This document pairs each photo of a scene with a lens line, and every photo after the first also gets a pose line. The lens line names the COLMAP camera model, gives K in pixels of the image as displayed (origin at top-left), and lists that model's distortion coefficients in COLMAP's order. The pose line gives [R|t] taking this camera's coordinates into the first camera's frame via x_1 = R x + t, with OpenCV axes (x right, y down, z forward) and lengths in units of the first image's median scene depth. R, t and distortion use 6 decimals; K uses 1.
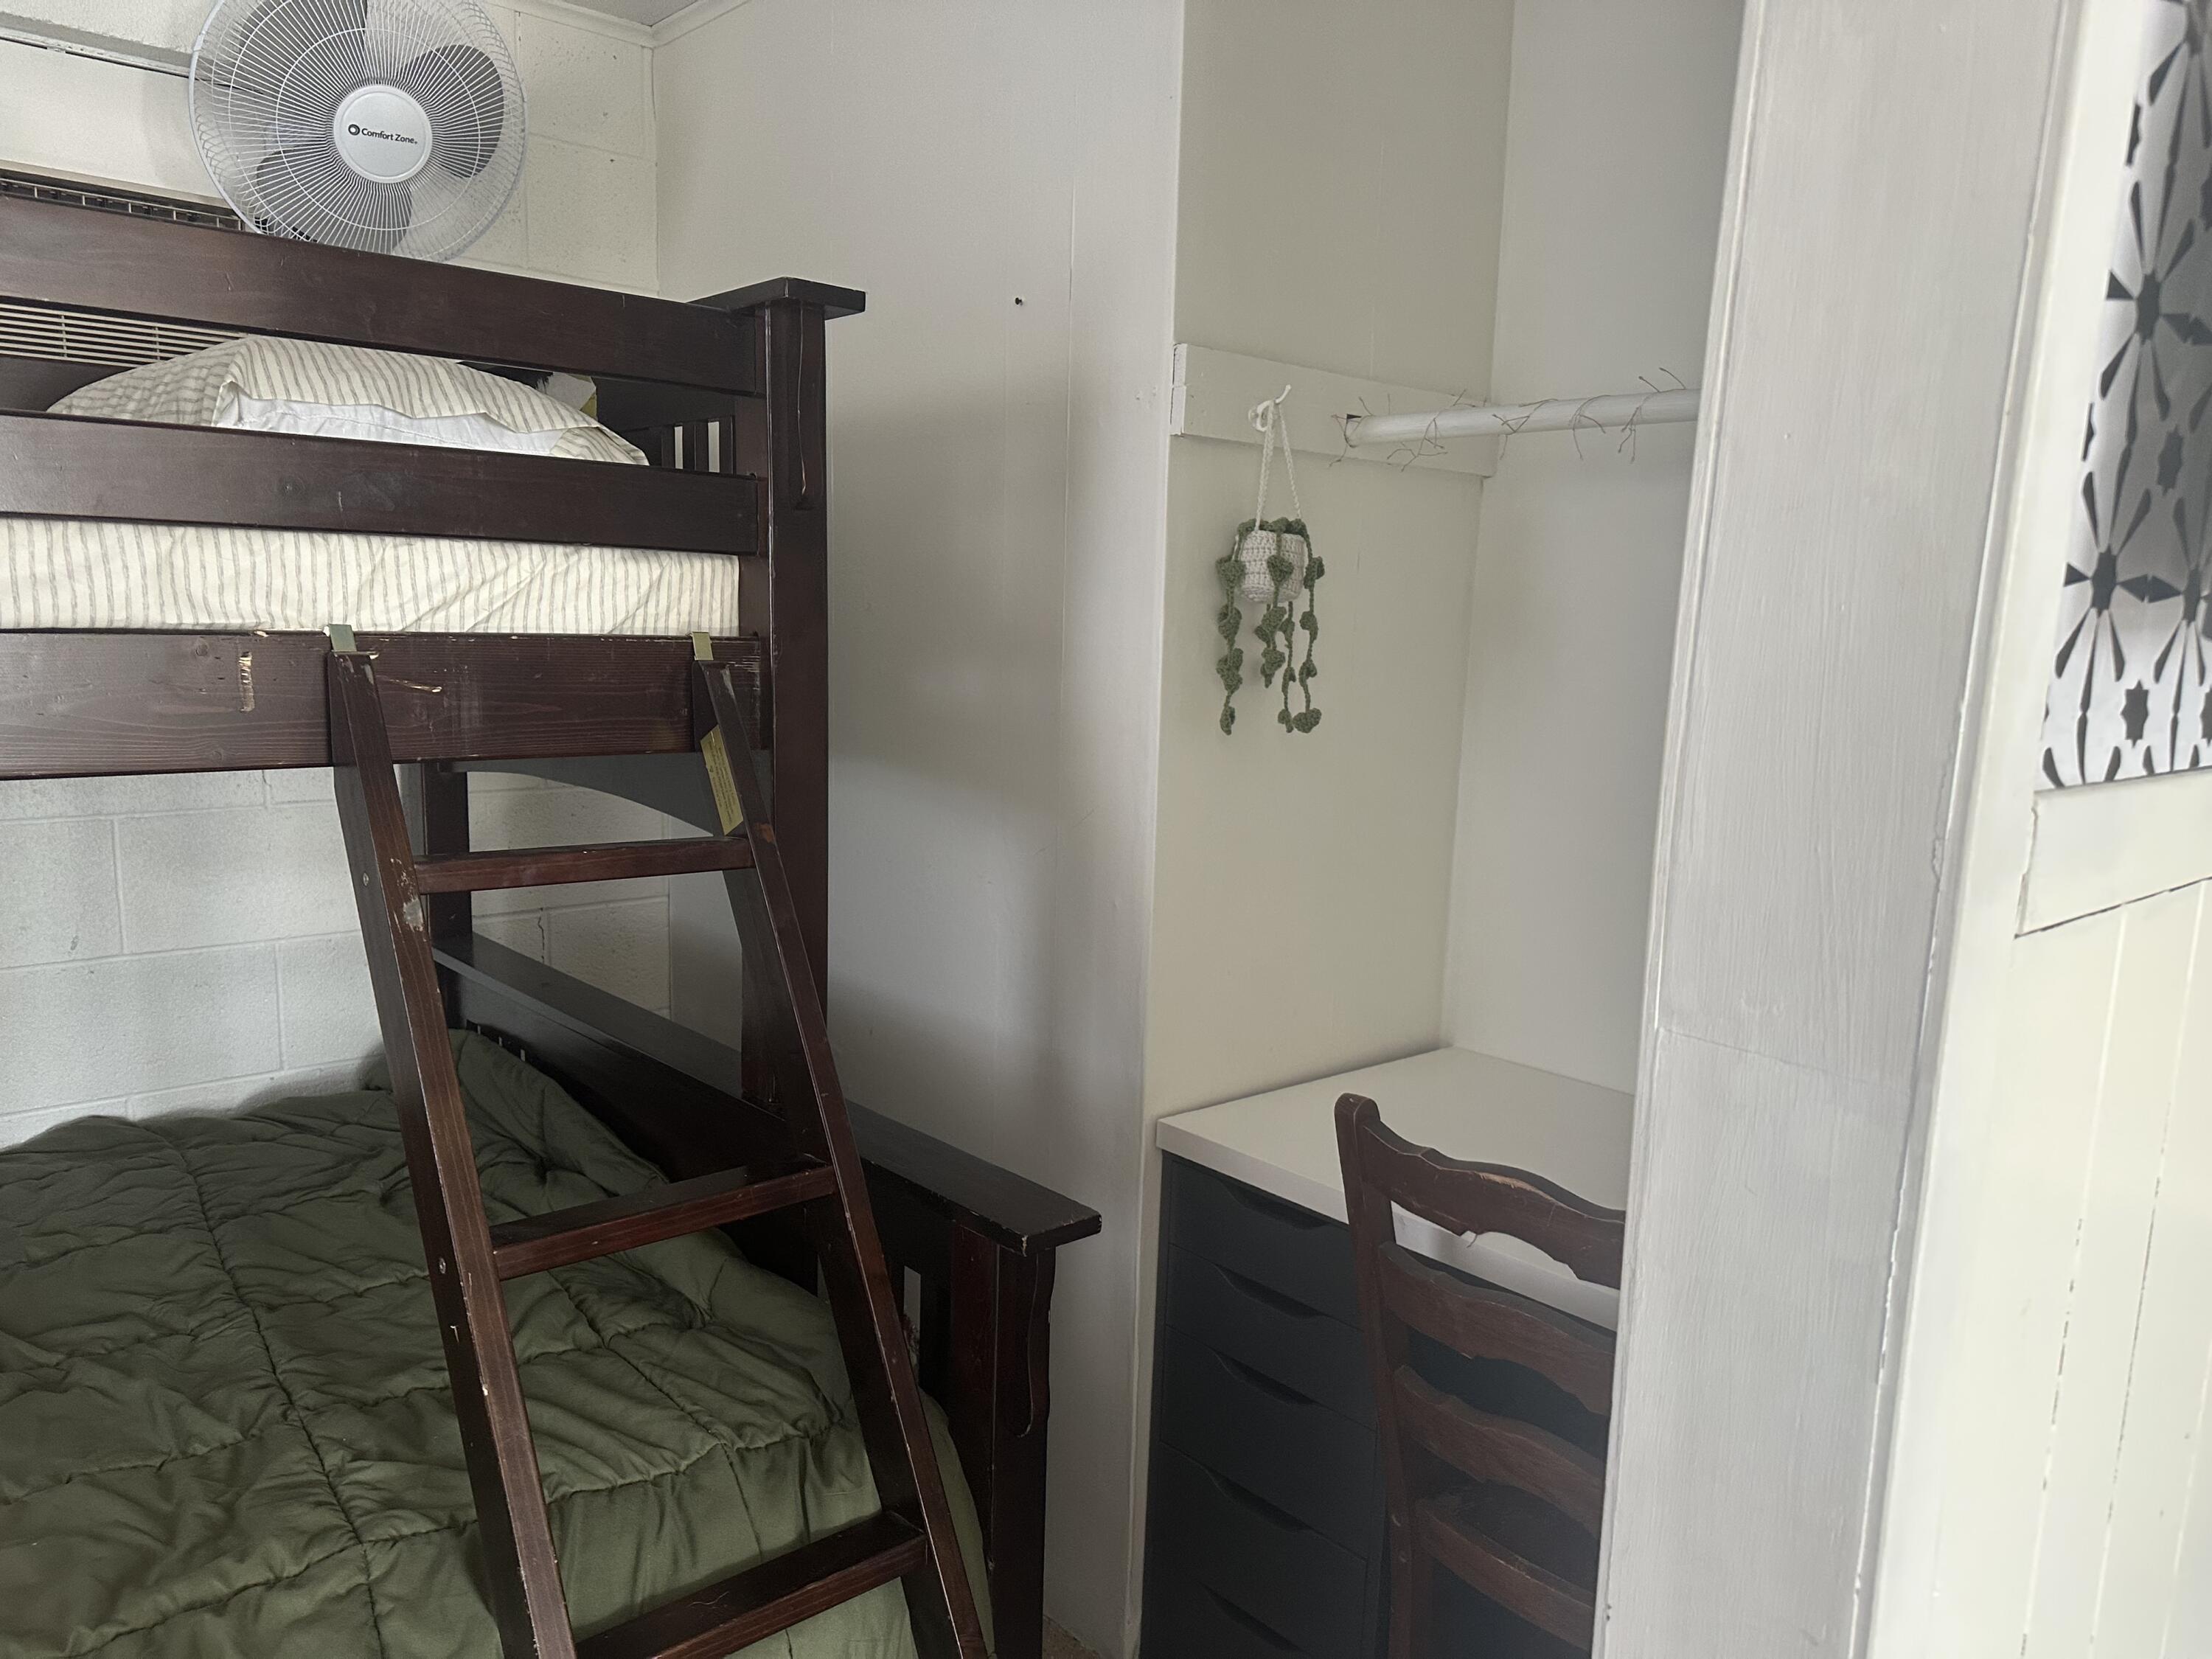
lens RADIAL K [[1573.1, 0, 1106.5], [0, 1573.1, 881.2], [0, 0, 1]] dist [0.000827, -0.000792]
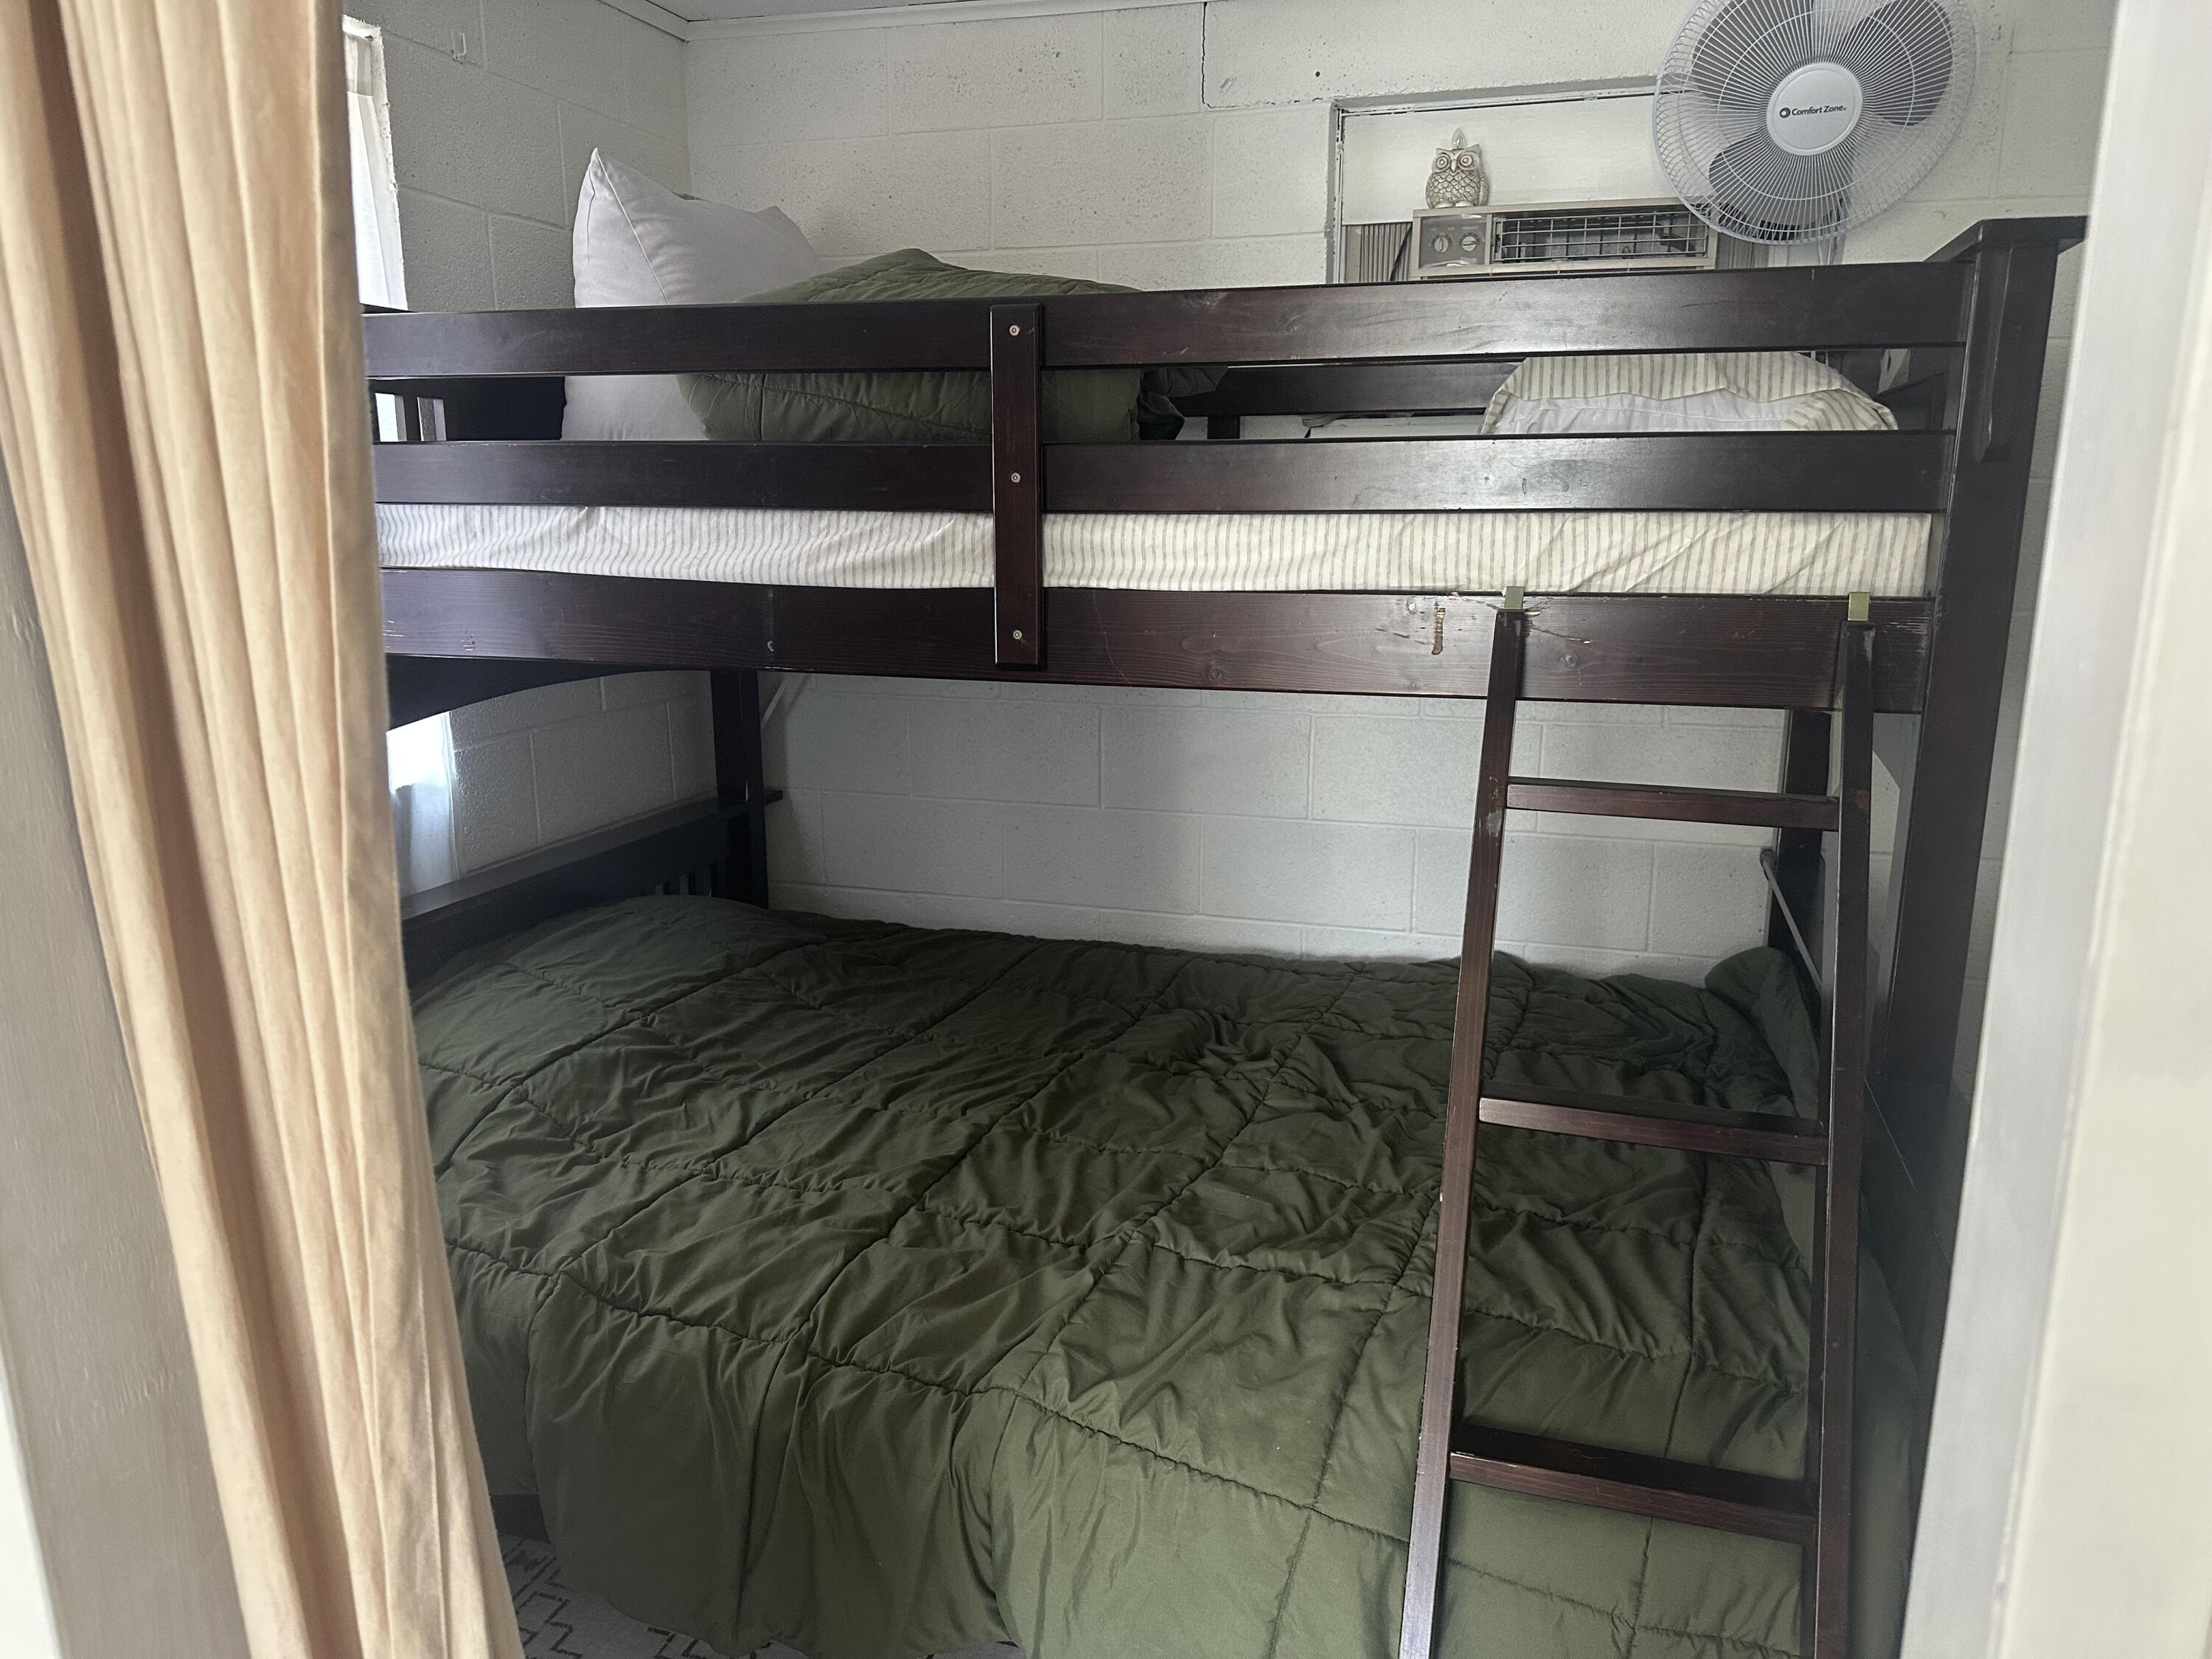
lens RADIAL K [[1549.9, 0, 1117.2], [0, 1549.9, 858.3], [0, 0, 1]] dist [0.166054, -0.222581]
pose [[0.519806, 0.166434, -0.837915, 0.404843], [-0.134829, 0.984529, 0.111914, -0.043651], [0.843578, 0.054802, 0.534204, 0.068270]]
